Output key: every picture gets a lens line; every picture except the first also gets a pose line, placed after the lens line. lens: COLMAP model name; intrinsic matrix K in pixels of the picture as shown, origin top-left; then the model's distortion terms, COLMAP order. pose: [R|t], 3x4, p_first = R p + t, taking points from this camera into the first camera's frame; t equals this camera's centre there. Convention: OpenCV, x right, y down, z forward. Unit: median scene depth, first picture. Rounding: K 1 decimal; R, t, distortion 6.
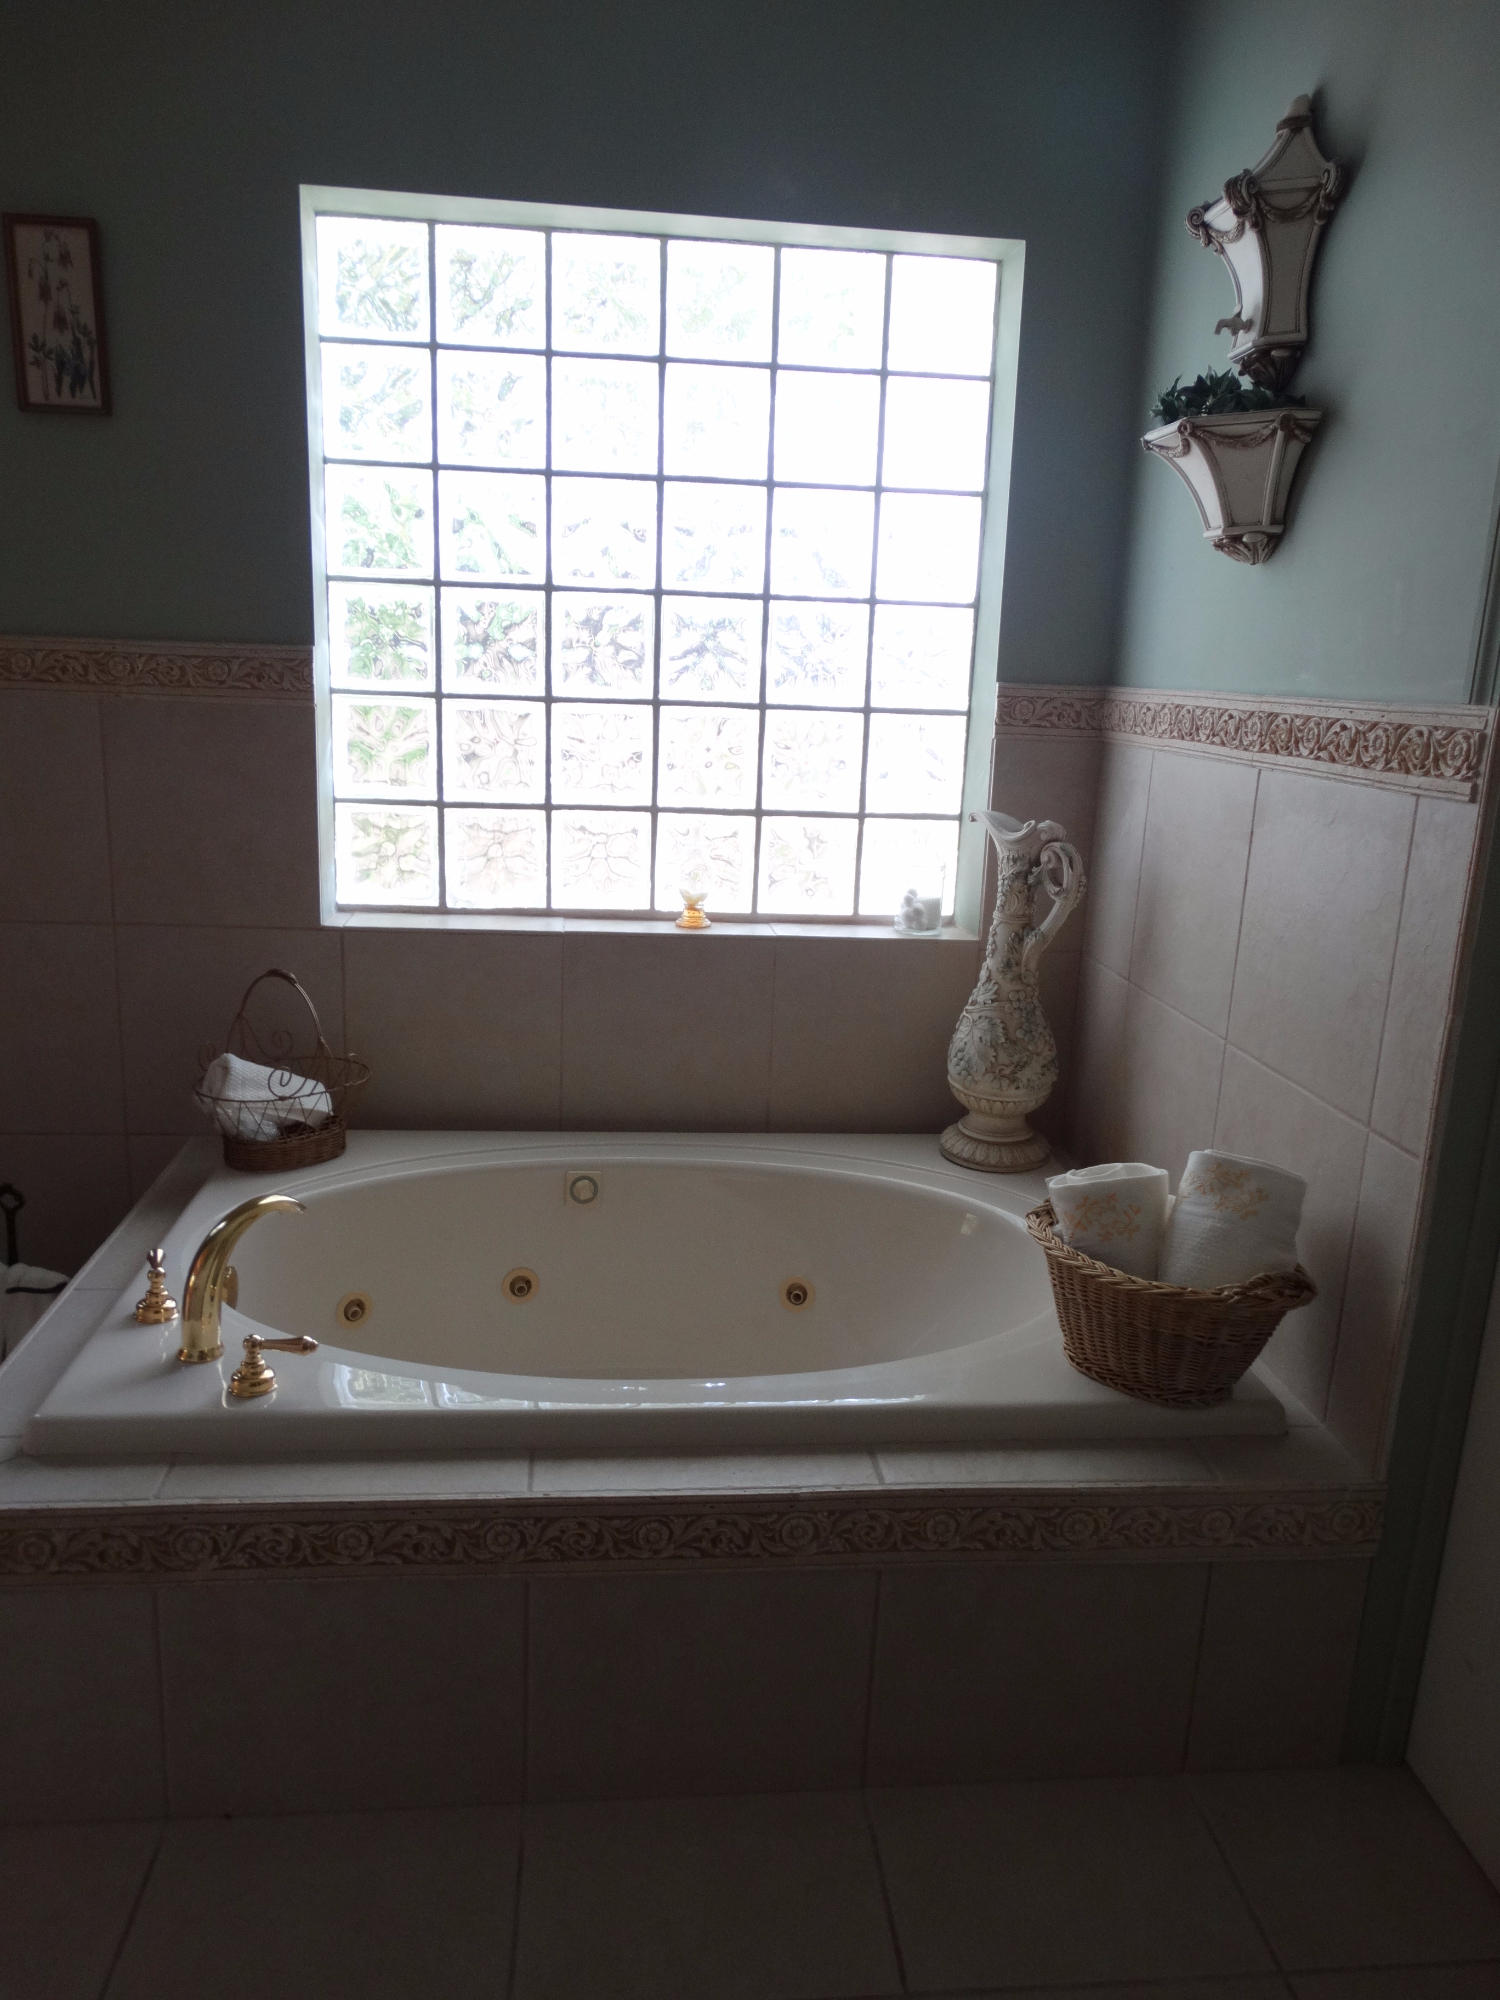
lens RADIAL K [[1416.6, 0, 748.7], [0, 1416.6, 1003.6], [0, 0, 1]] dist [0.005574, 0.004274]
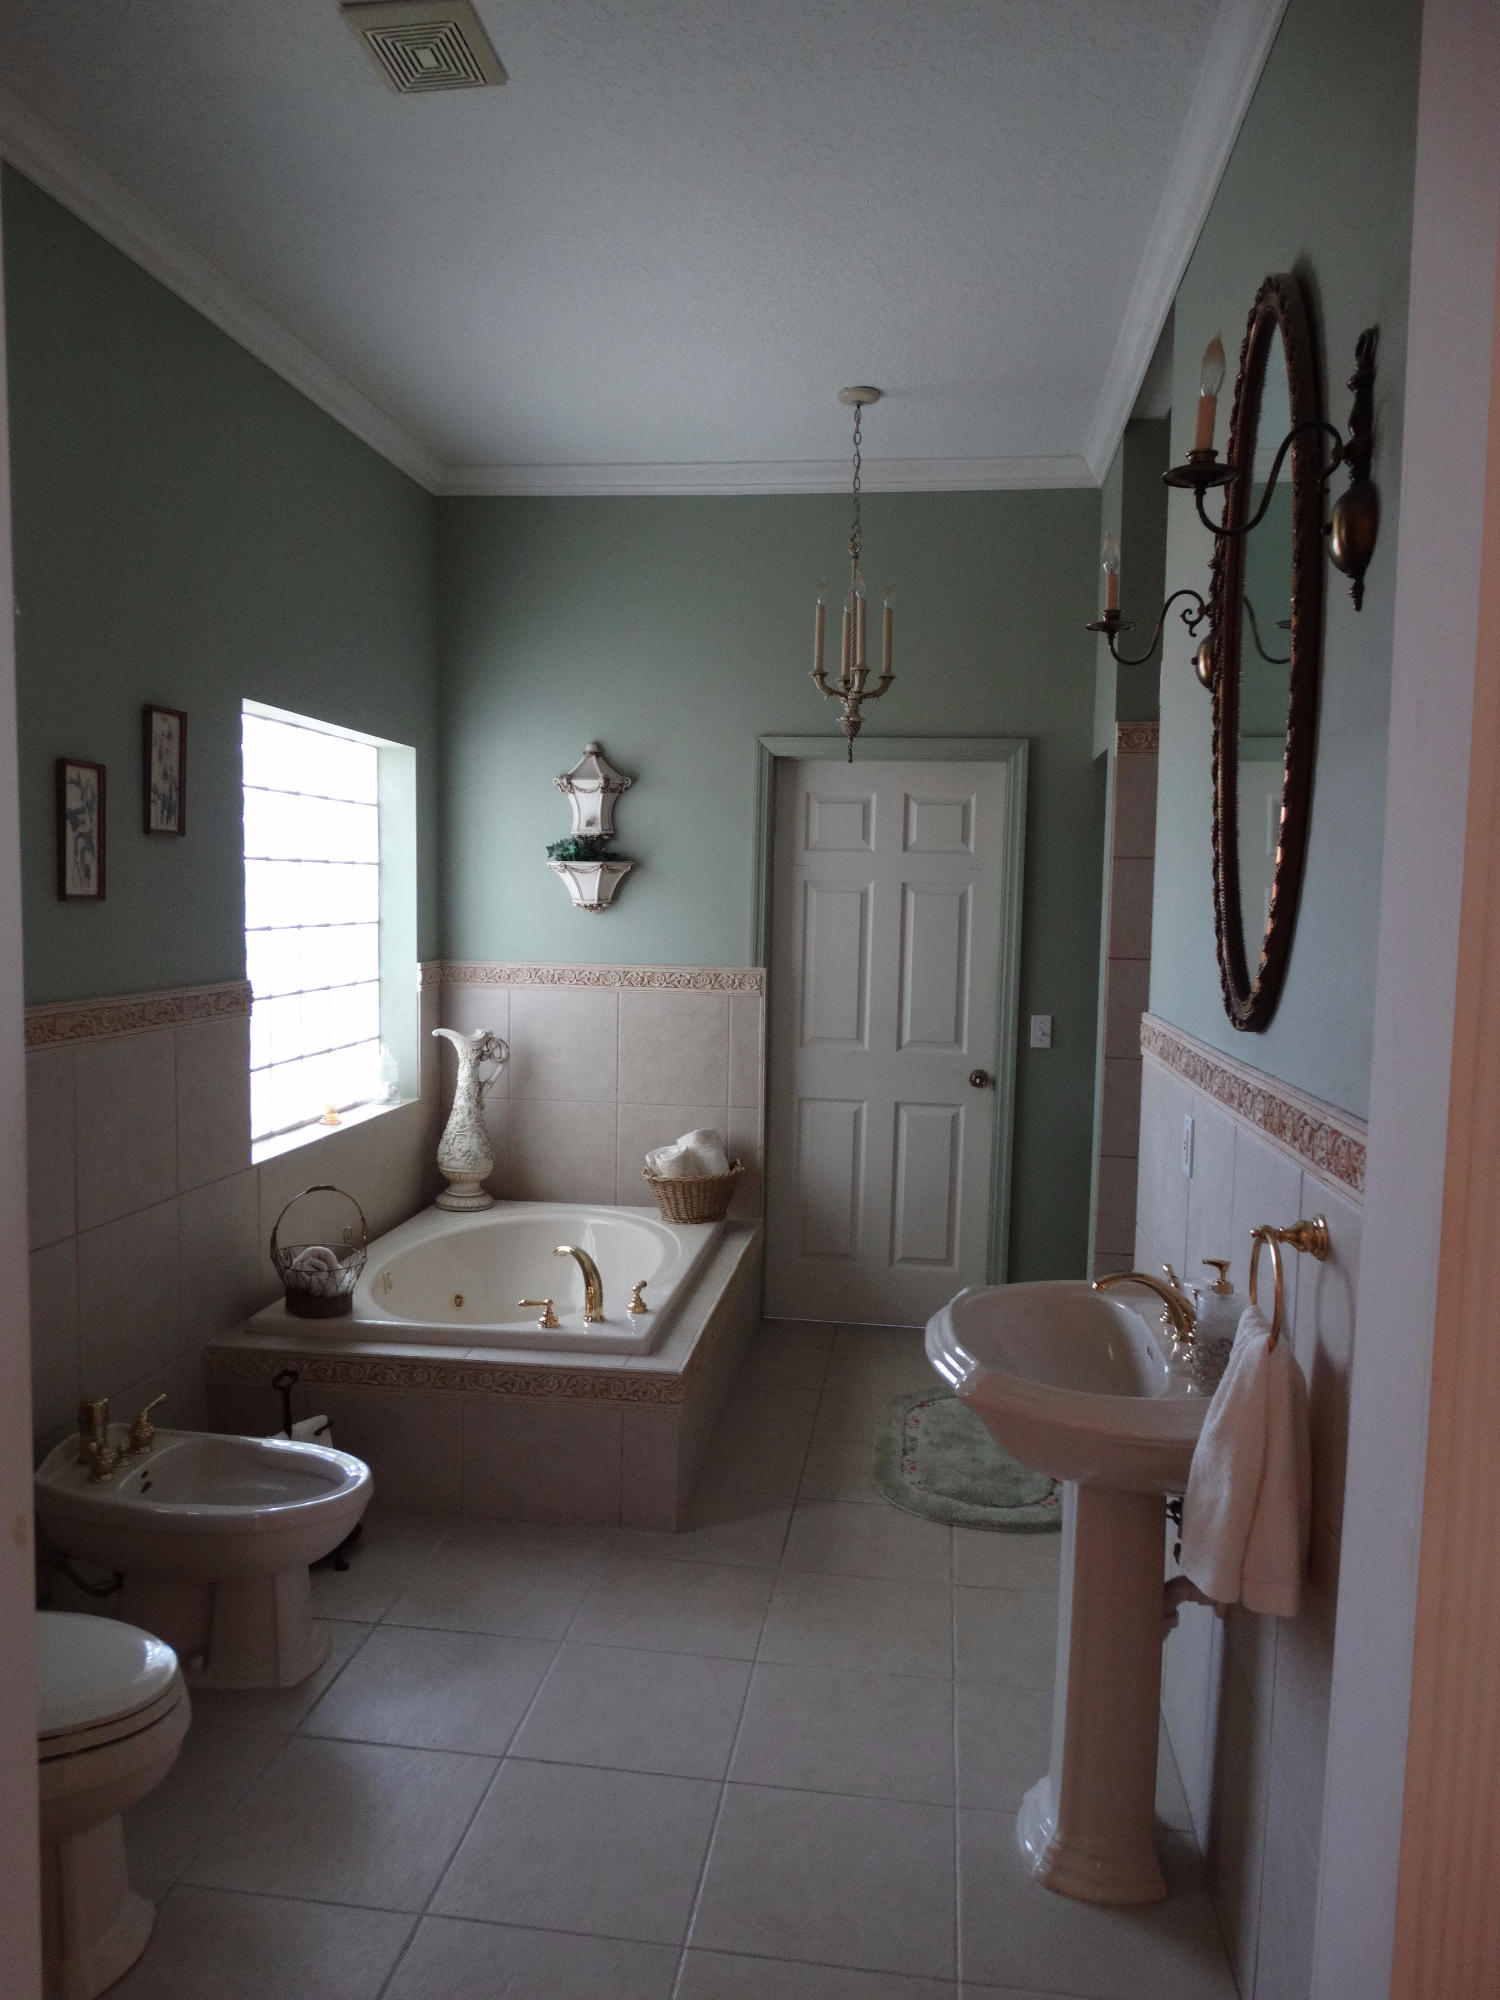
lens RADIAL K [[1416.6, 0, 748.8], [0, 1416.6, 997.7], [0, 0, 1]] dist [0.005574, 0.004274]
pose [[0.220210, -0.109457, 0.969292, -1.737831], [0.220367, 0.973578, 0.059877, -0.218030], [-0.950235, 0.200414, 0.238512, 0.152049]]
